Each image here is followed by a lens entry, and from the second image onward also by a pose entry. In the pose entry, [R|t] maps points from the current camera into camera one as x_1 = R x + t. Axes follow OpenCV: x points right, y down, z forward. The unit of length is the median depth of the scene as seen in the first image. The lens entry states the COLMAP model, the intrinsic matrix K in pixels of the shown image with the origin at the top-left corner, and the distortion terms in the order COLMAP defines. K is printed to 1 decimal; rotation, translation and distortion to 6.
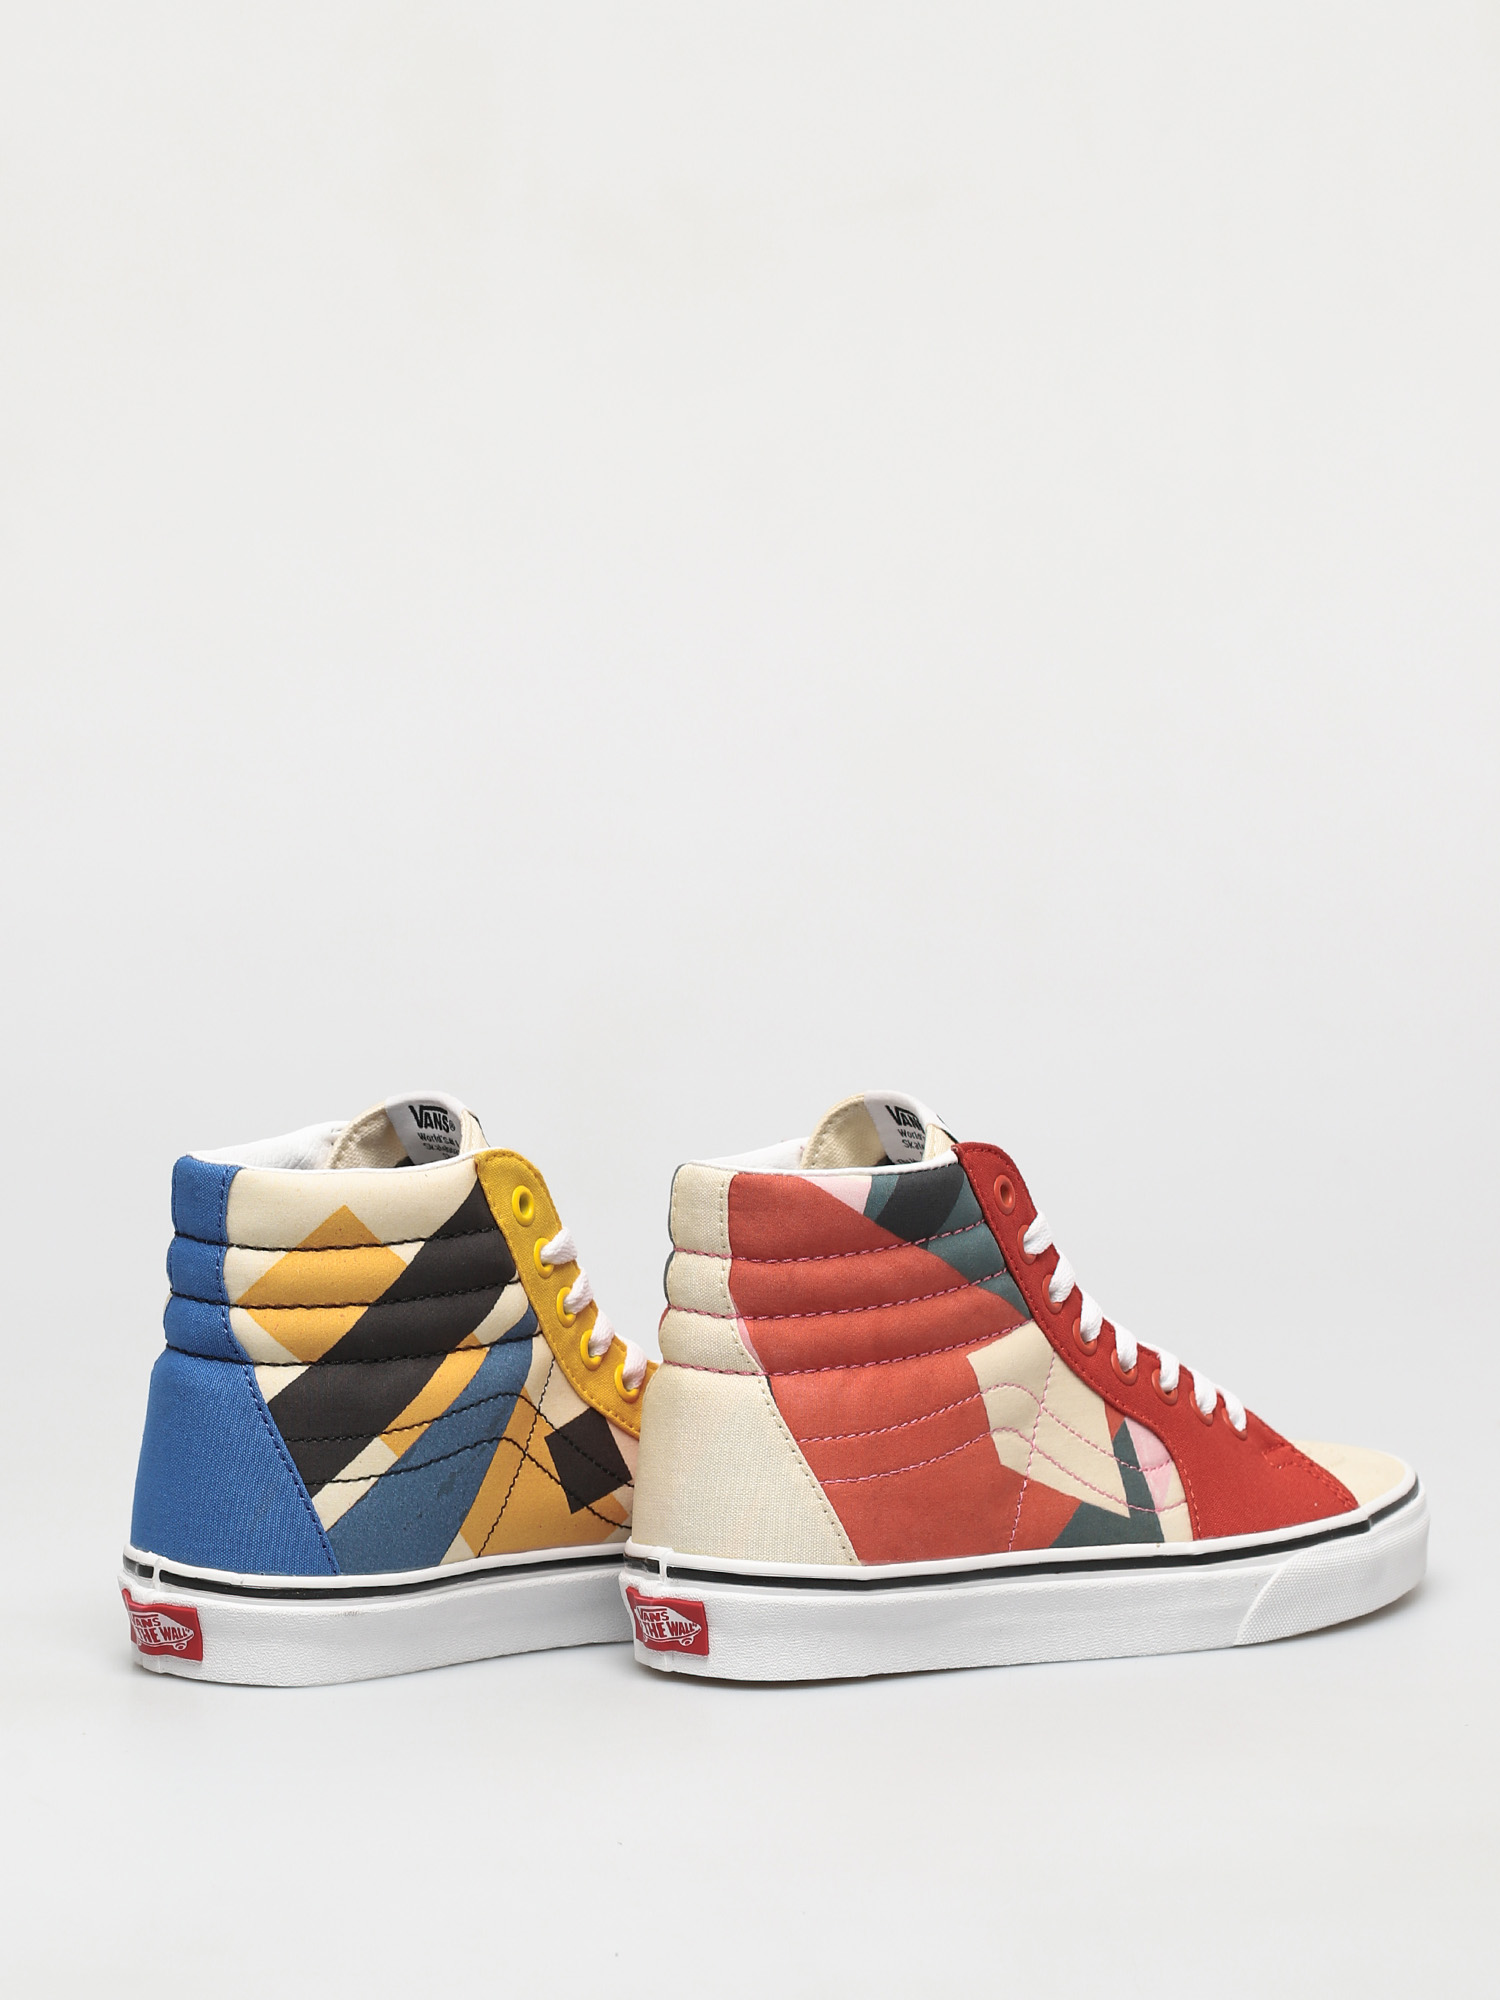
lens RADIAL K [[7639.3, 0, 750.0], [0, 7639.3, 1000.7], [0, 0, 1]] dist [-0.301097, 0.000000]
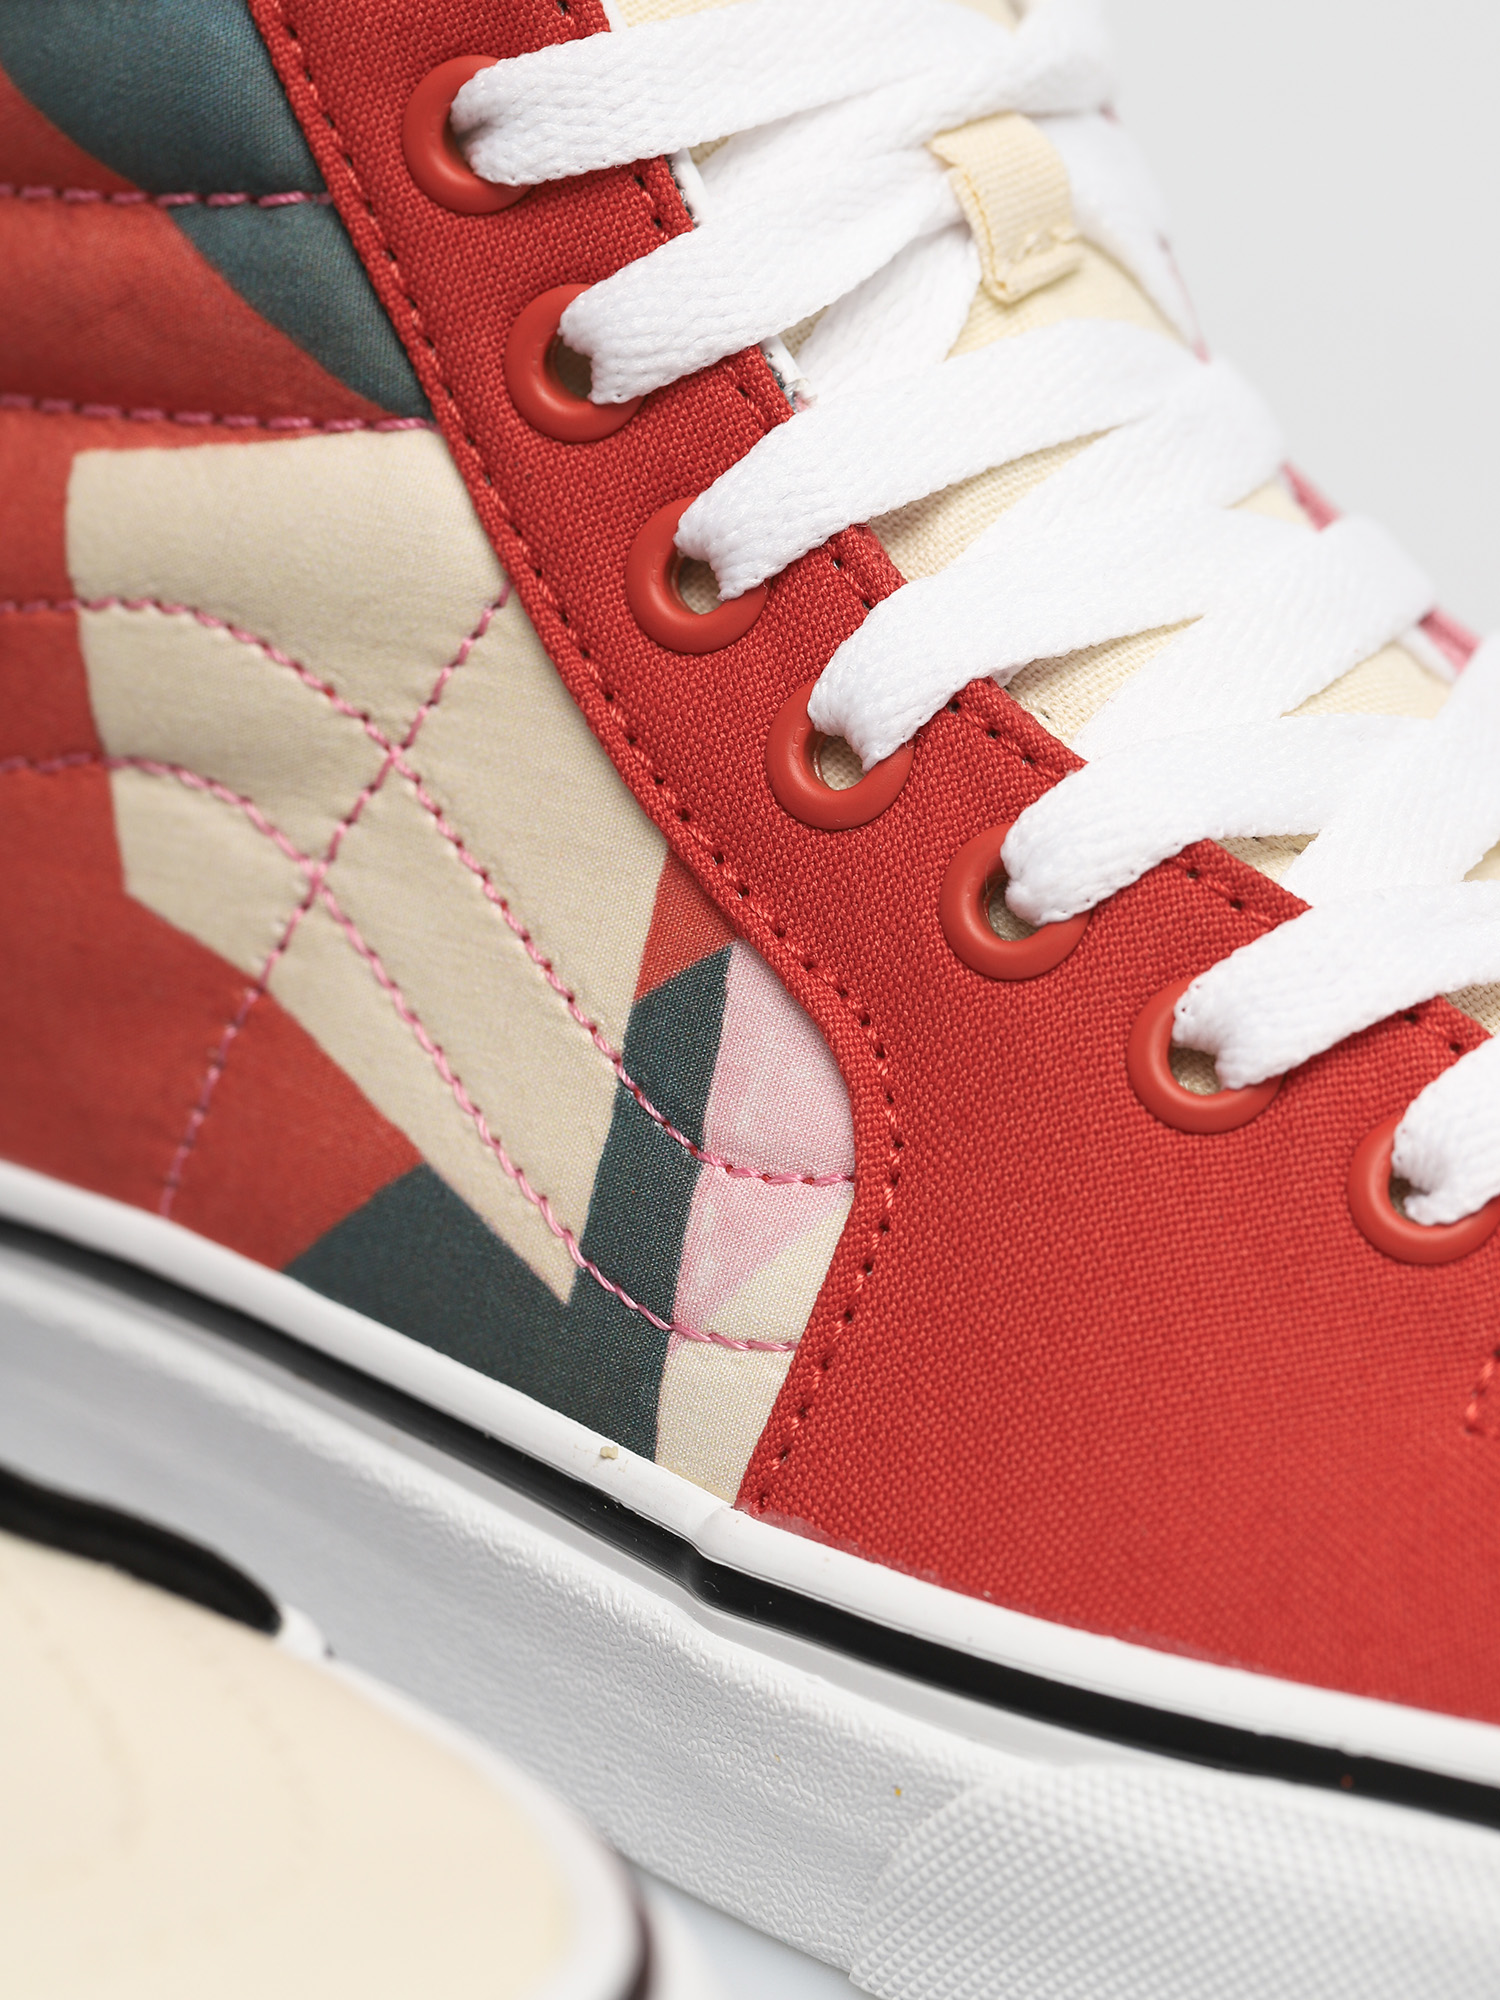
lens RADIAL K [[7639.3, 0, 749.4], [0, 7639.3, 999.7], [0, 0, 1]] dist [-0.301097, 0.000000]
pose [[0.206019, 0.347663, -0.914706, 0.281077], [-0.100074, 0.937343, 0.333727, -0.026134], [0.973417, 0.022784, 0.227903, 0.962765]]
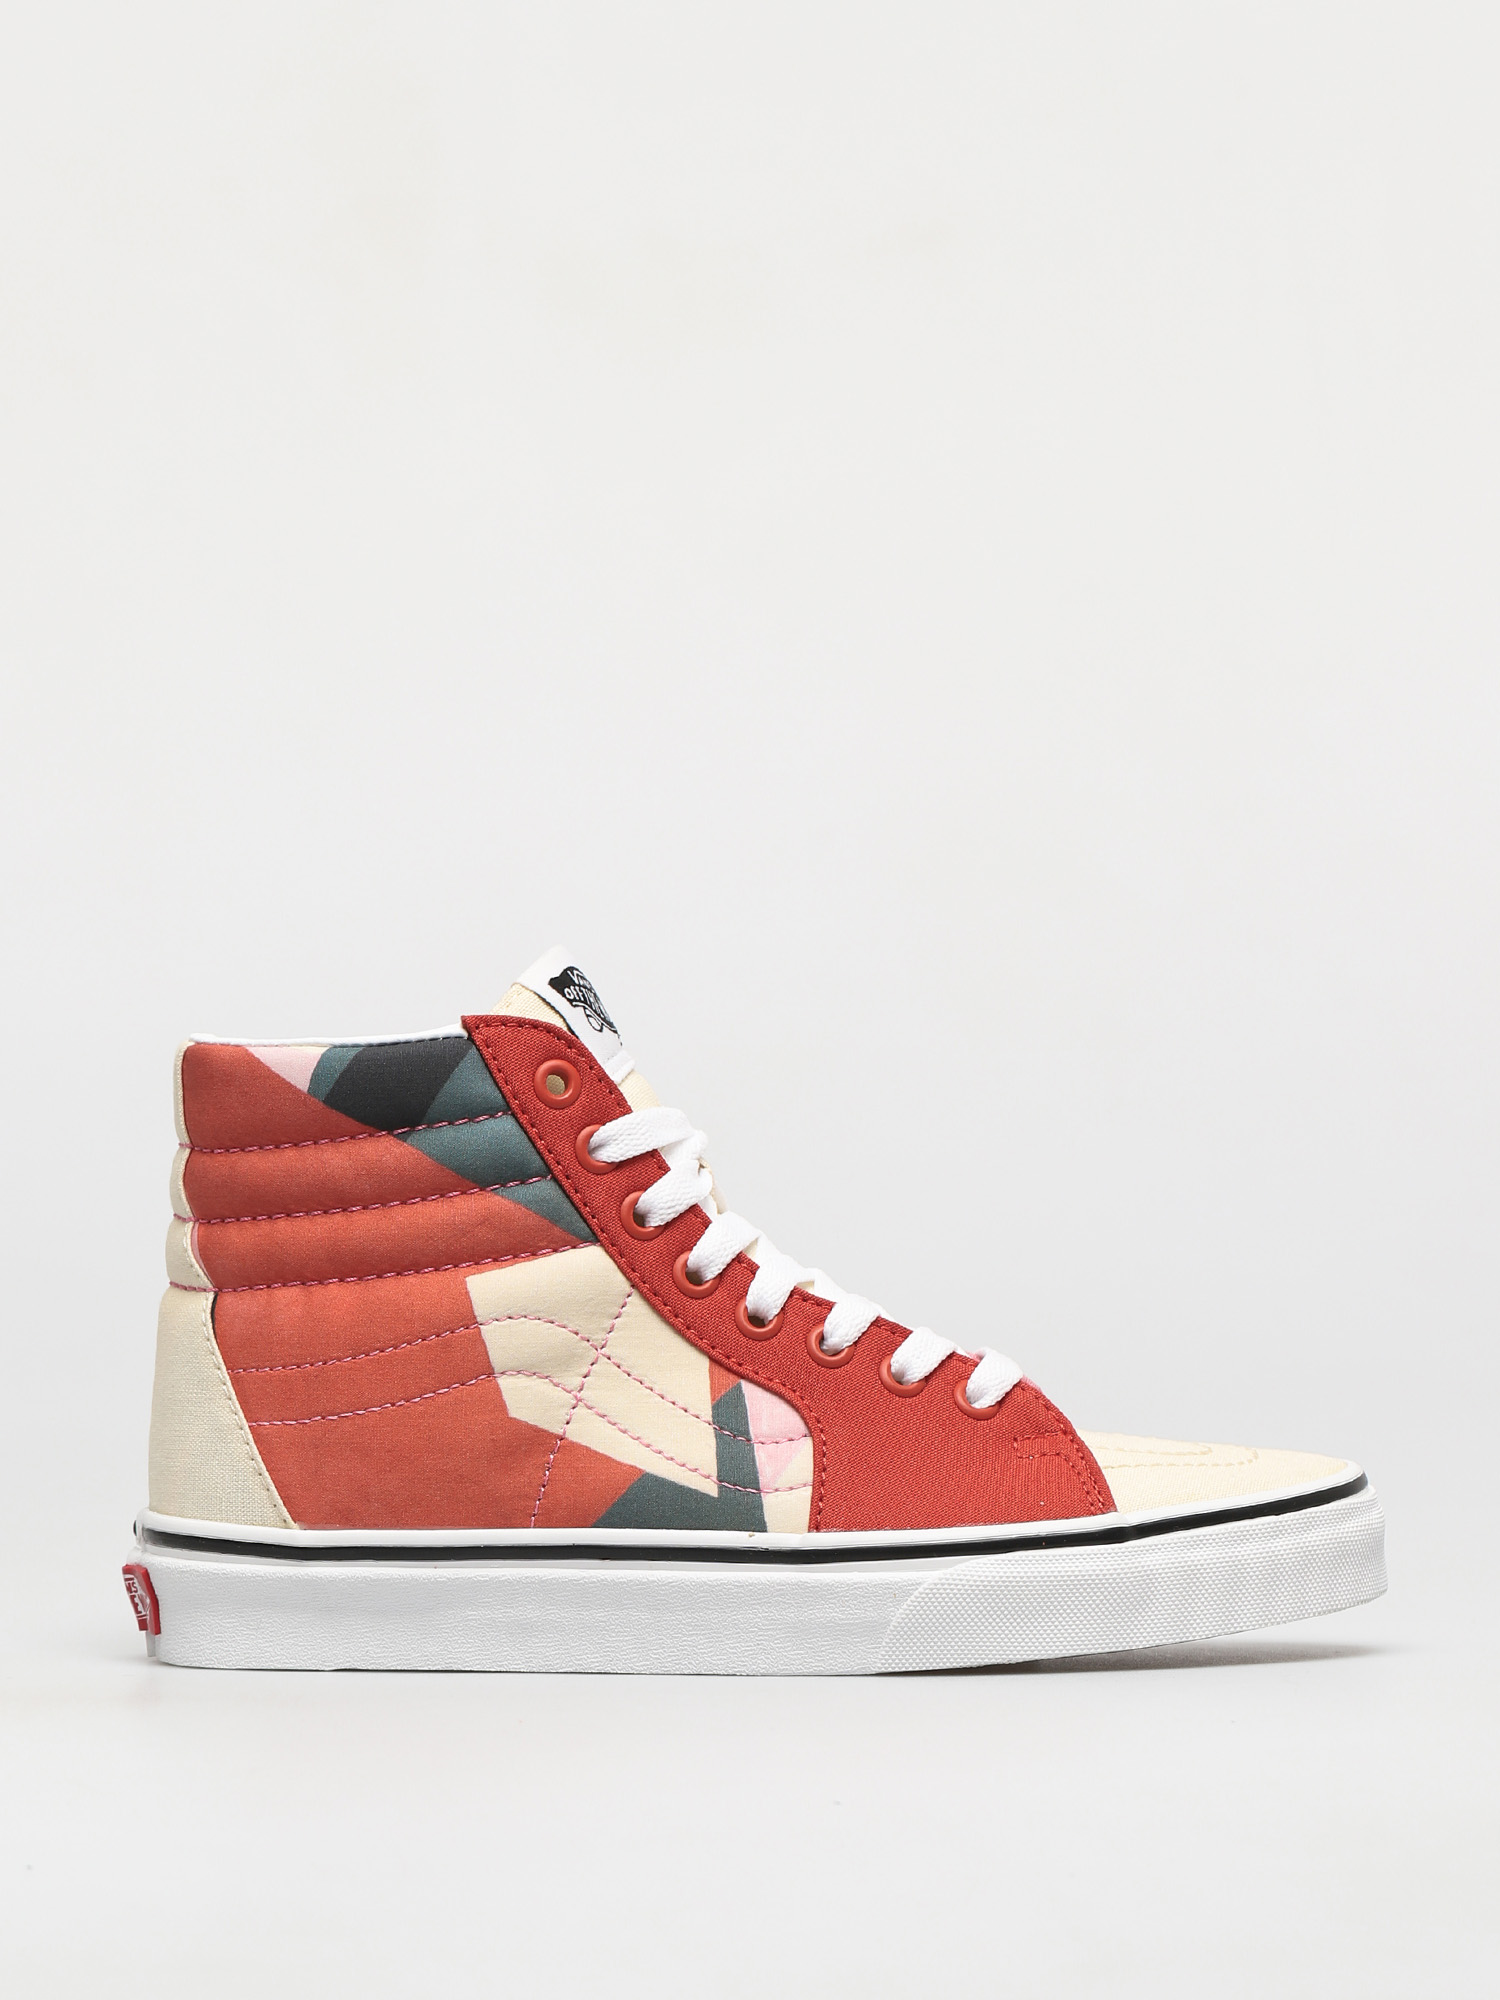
lens RADIAL K [[7639.3, 0, 752.1], [0, 7639.3, 998.3], [0, 0, 1]] dist [-0.301097, 0.000000]
pose [[0.808644, -0.020848, -0.587928, 0.523678], [-0.027753, 0.996907, -0.073522, 0.075337], [0.587643, 0.075770, 0.805565, 0.370662]]
